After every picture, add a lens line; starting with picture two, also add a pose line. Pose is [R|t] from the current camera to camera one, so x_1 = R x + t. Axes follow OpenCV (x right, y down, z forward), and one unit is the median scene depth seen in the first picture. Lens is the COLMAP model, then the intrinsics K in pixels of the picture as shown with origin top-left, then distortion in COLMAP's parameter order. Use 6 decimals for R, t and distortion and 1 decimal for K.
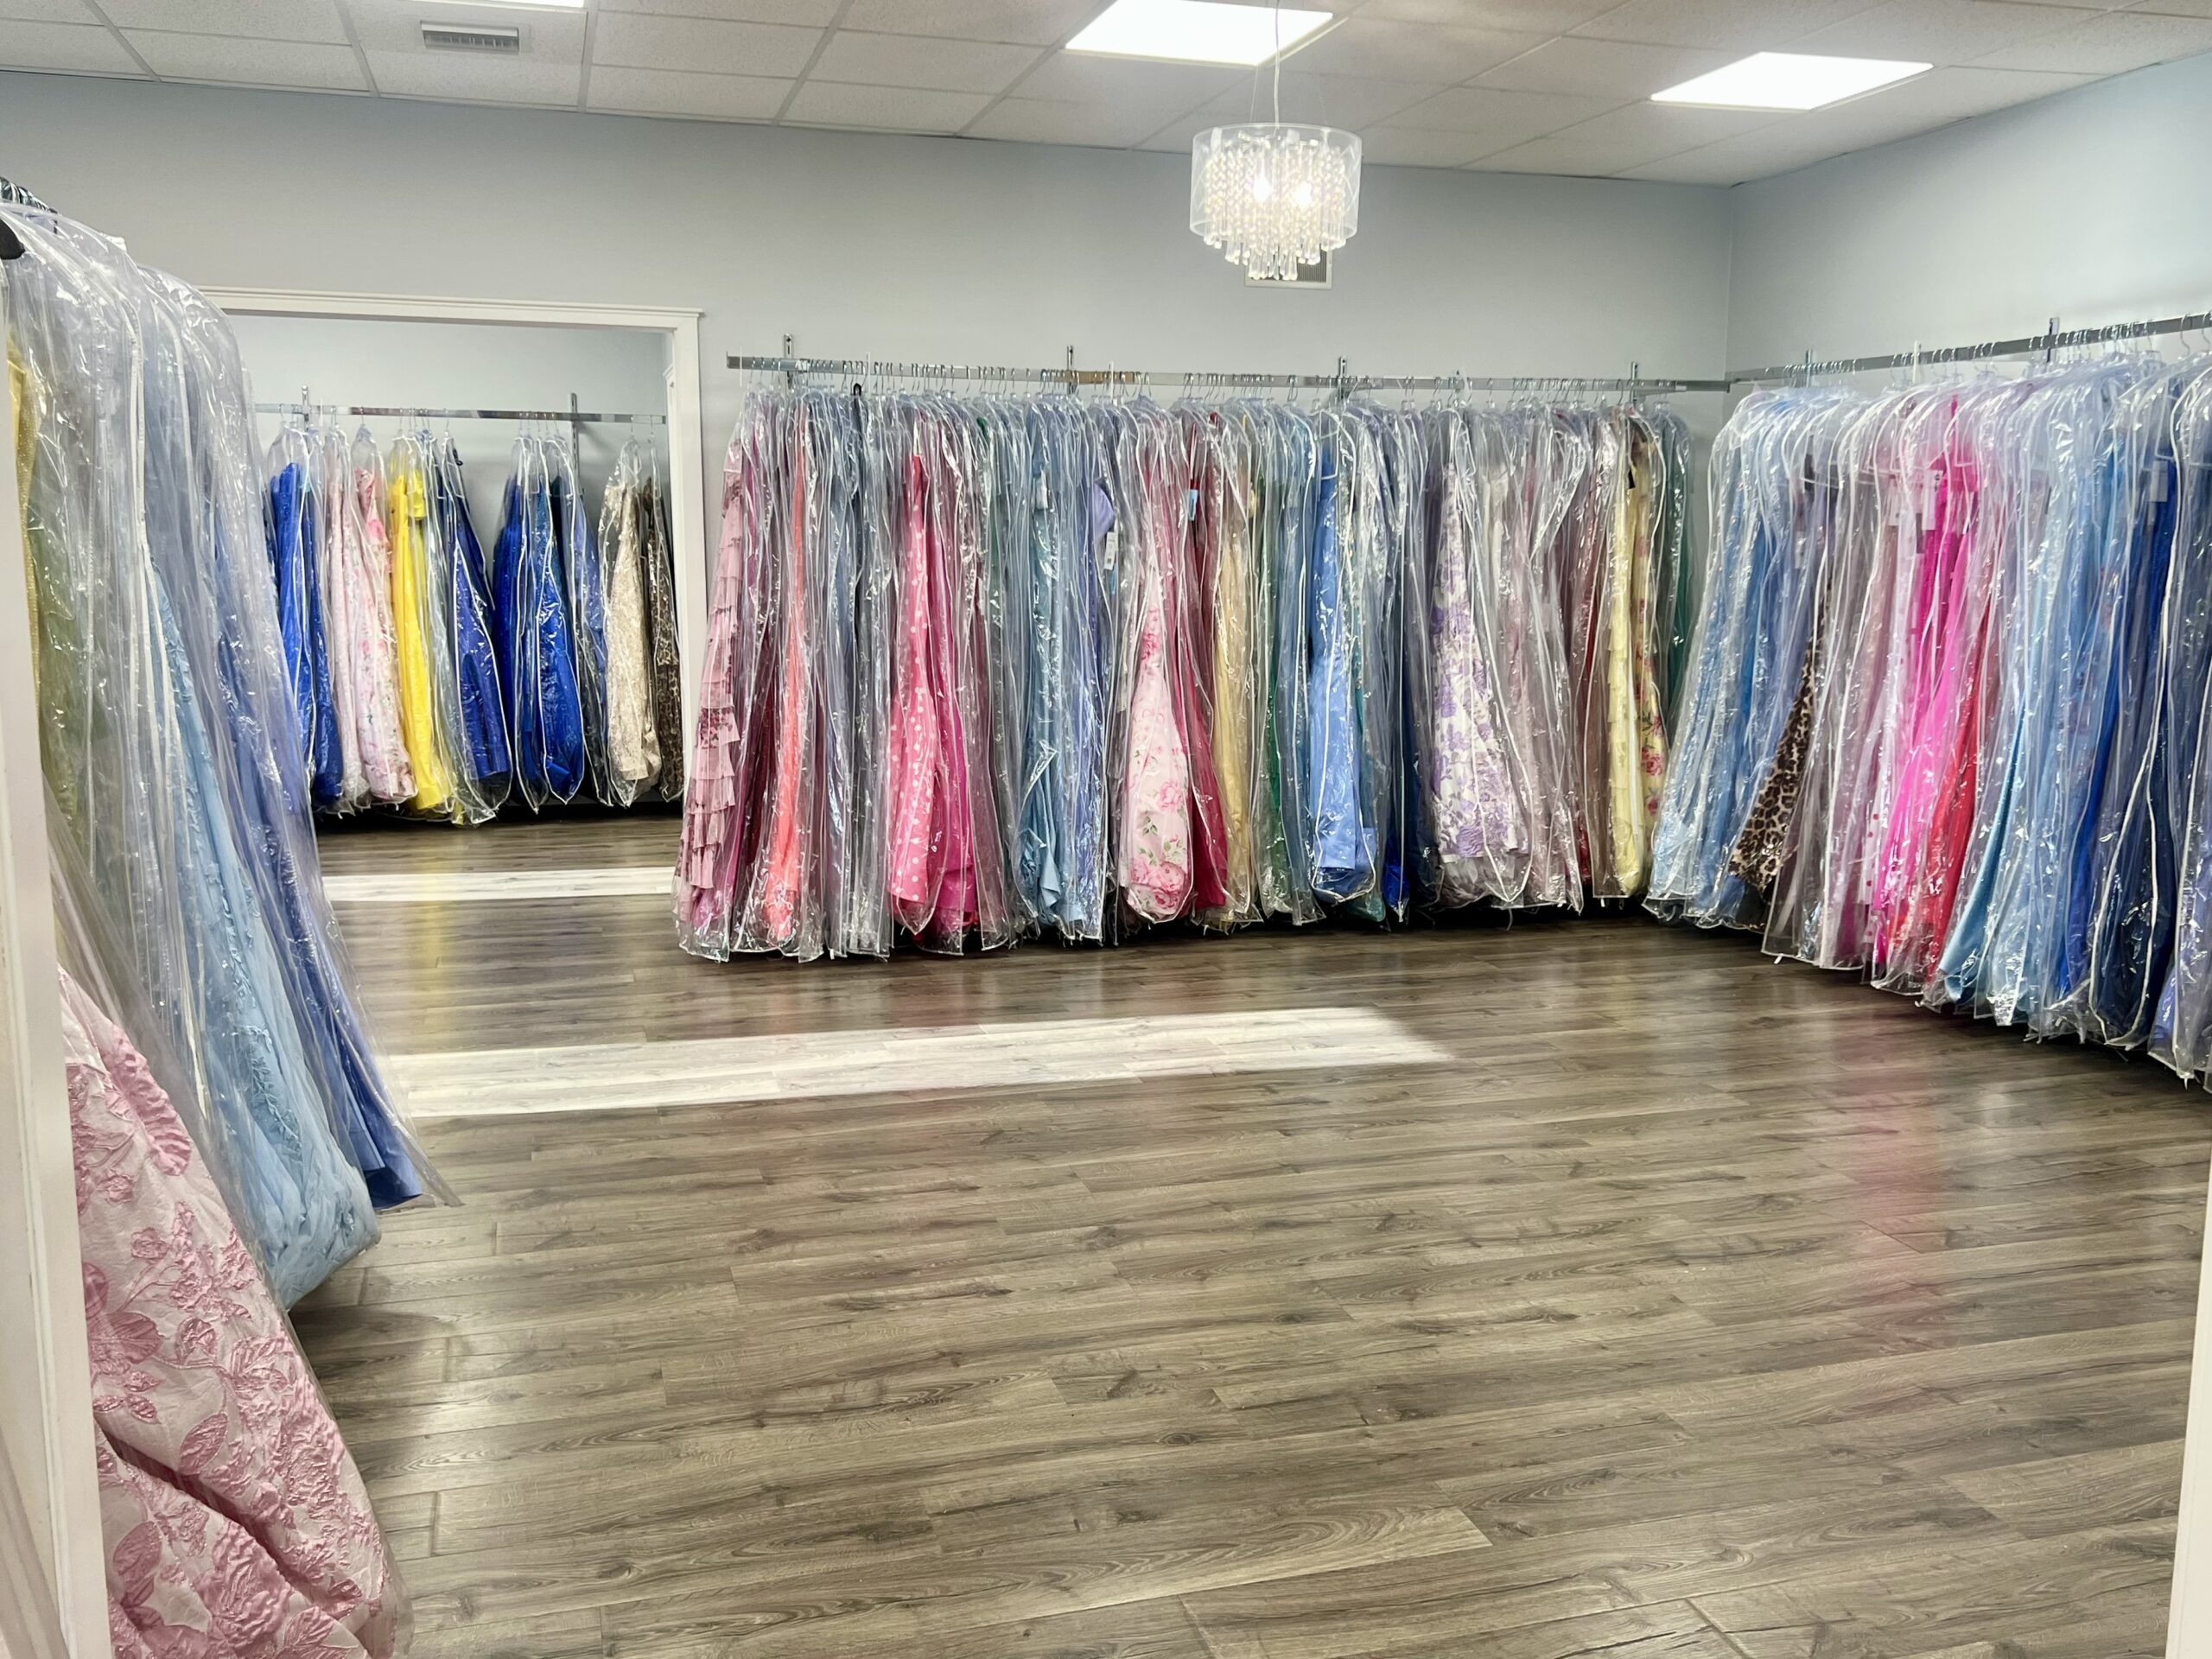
lens RADIAL K [[1911.6, 0, 1106.0], [0, 1911.6, 829.5], [0, 0, 1]] dist [0.001697, 0.000982]
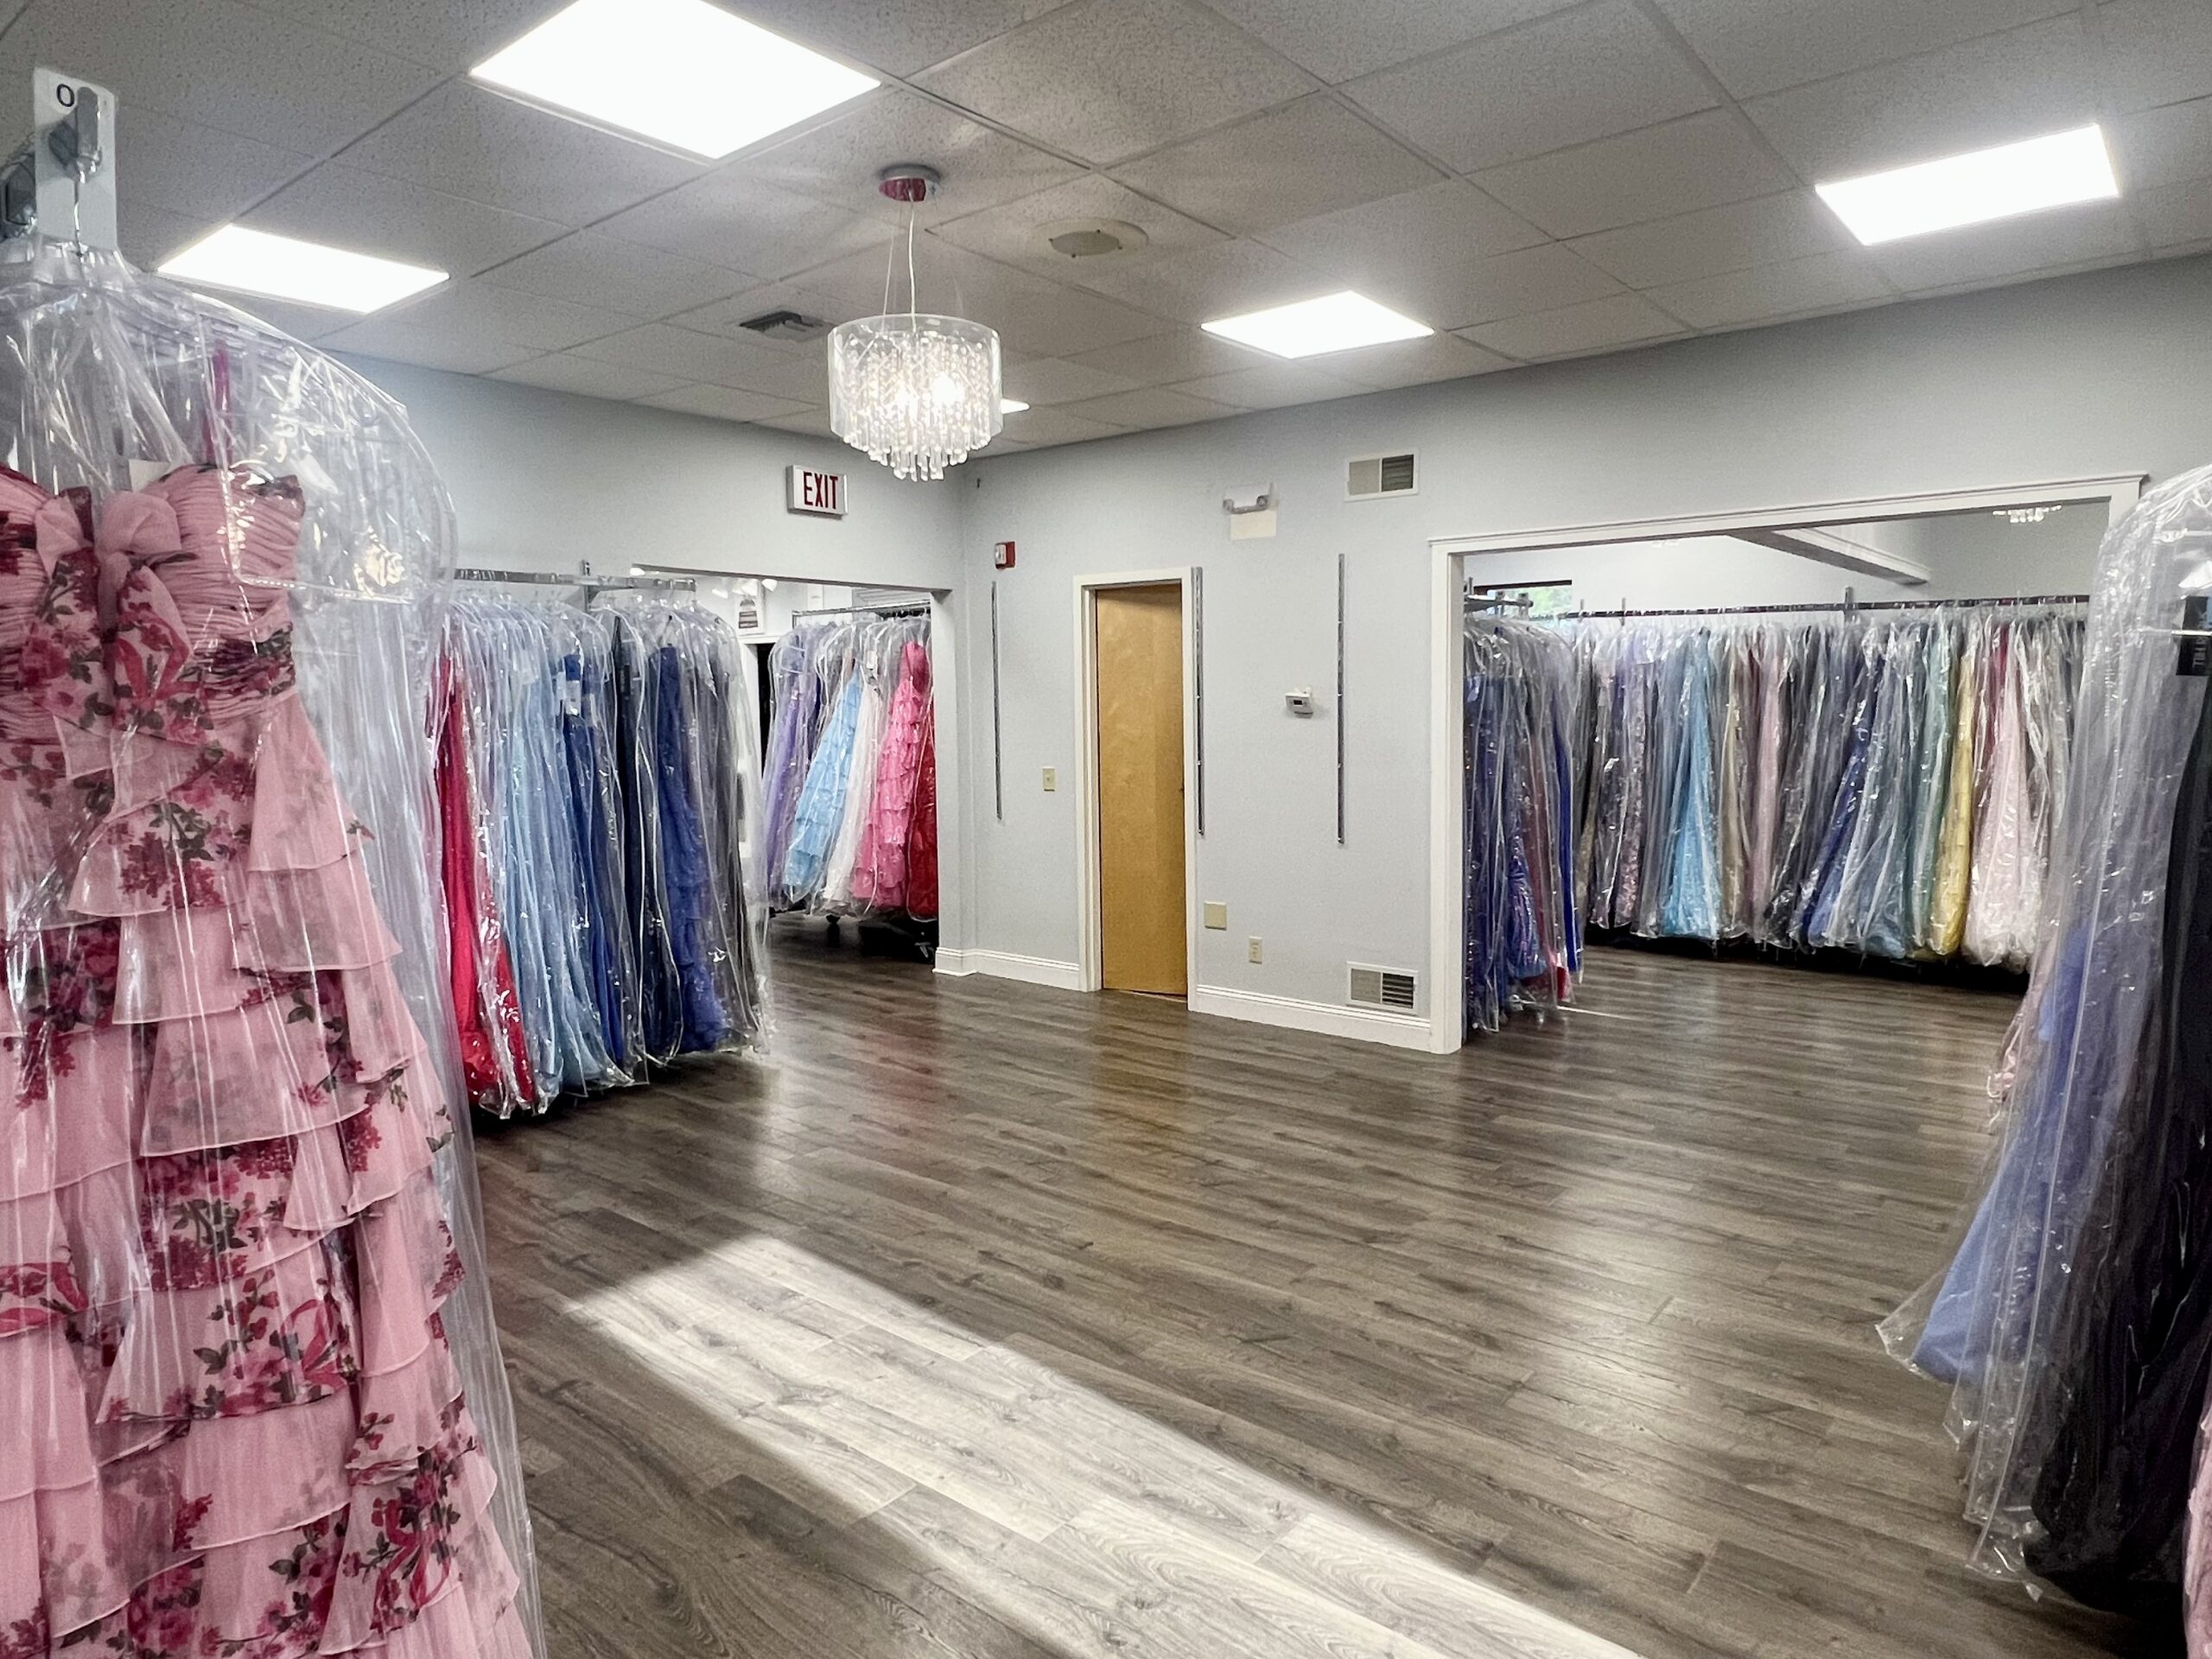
lens RADIAL K [[1353.5, 0, 1106.0], [0, 1353.5, 829.5], [0, 0, 1]] dist [-0.048555, 0.000097]
pose [[-0.563750, -0.079667, 0.822094, -0.597951], [0.132599, 0.973697, 0.185288, -0.249120], [-0.815232, 0.213465, -0.538358, 1.471659]]
